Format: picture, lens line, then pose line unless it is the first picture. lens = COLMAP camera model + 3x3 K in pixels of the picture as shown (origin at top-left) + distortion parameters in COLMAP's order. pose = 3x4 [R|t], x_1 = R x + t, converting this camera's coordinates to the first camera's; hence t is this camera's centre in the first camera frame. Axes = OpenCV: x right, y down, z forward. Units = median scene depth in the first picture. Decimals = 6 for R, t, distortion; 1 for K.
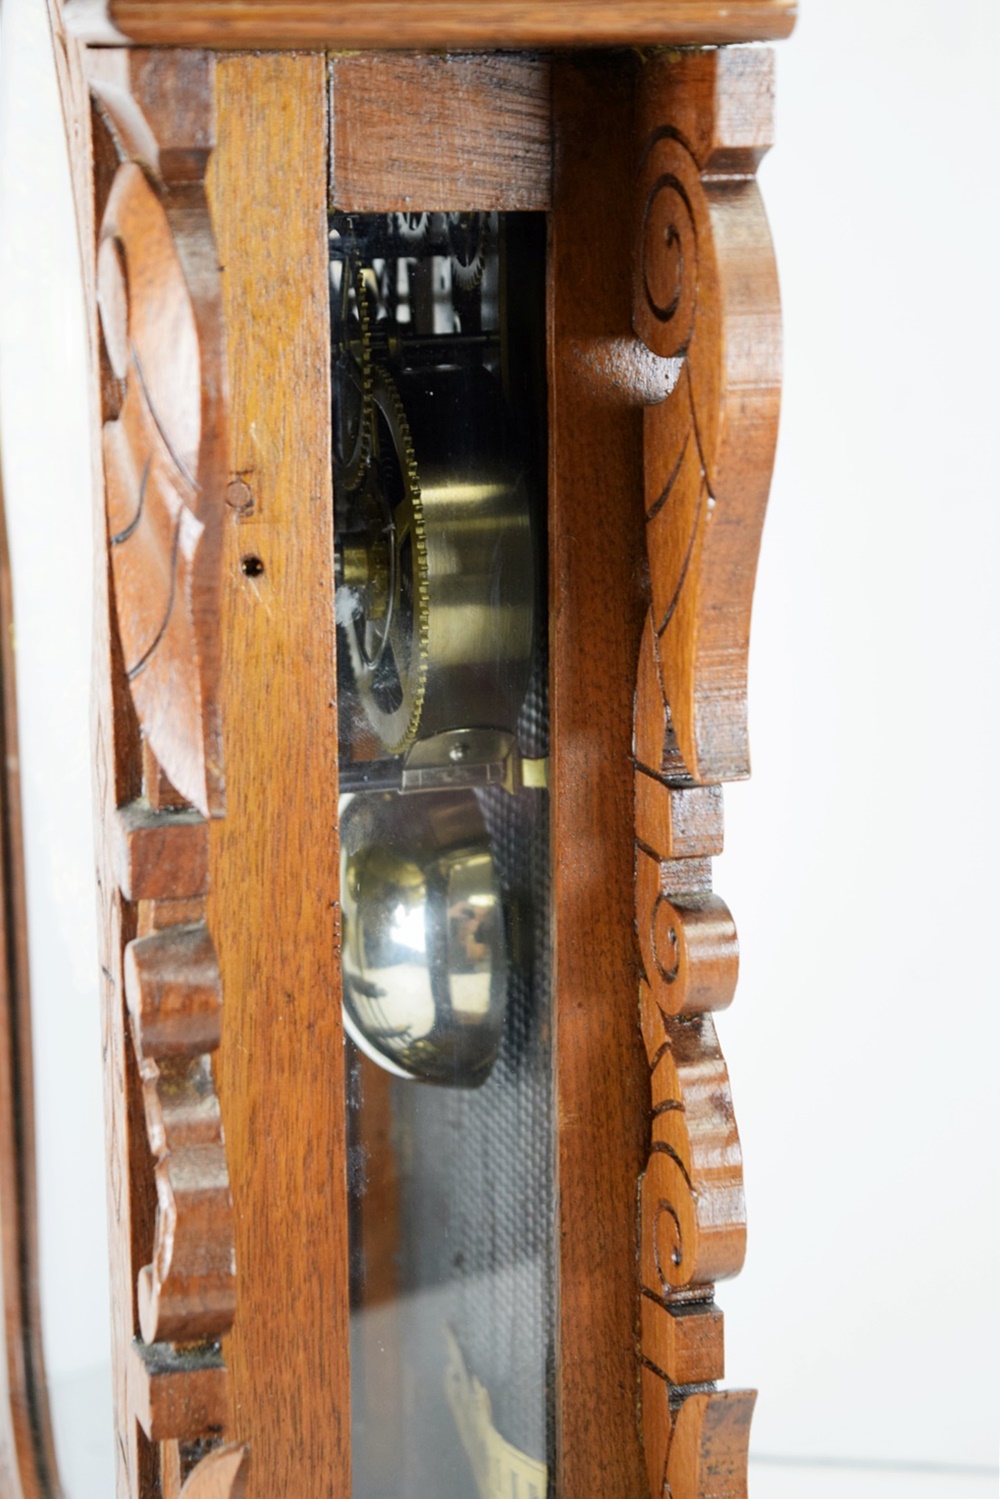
lens RADIAL K [[3496.8, 0, 497.0], [0, 3496.8, 753.4], [0, 0, 1]] dist [0.100620, 0.000000]
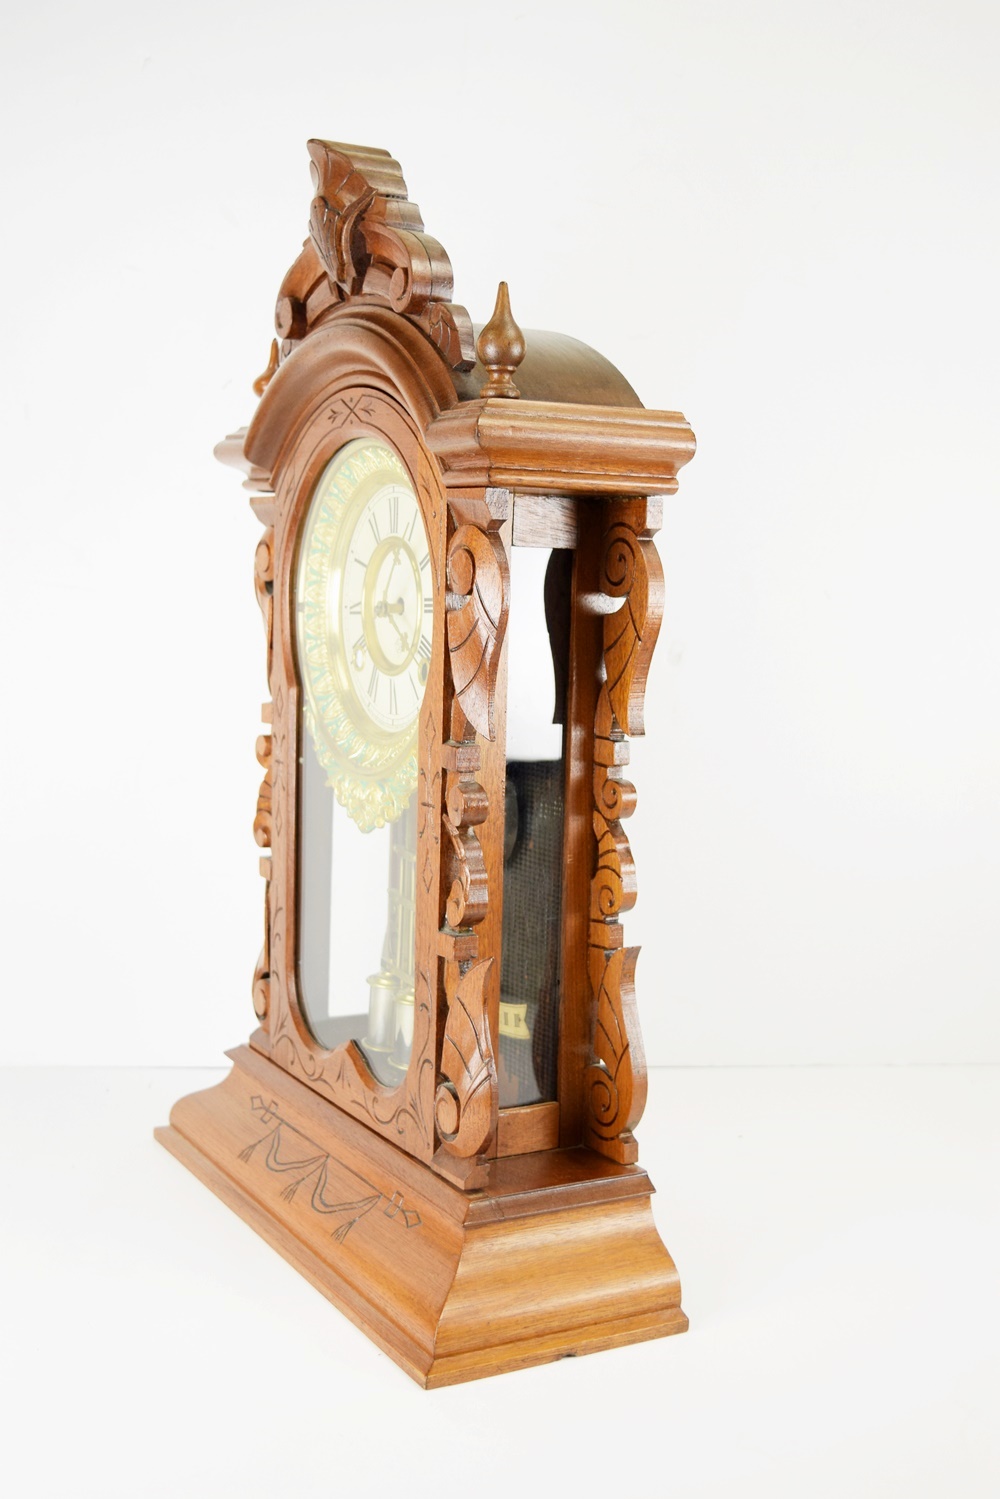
lens RADIAL K [[1811.6, 0, 506.3], [0, 1811.6, 751.8], [0, 0, 1]] dist [-0.022469, 0.000000]
pose [[0.969044, 0.007923, 0.246759, -0.422598], [0.013933, 0.996137, -0.086697, 0.151901], [-0.246493, 0.087452, 0.965191, -0.471001]]
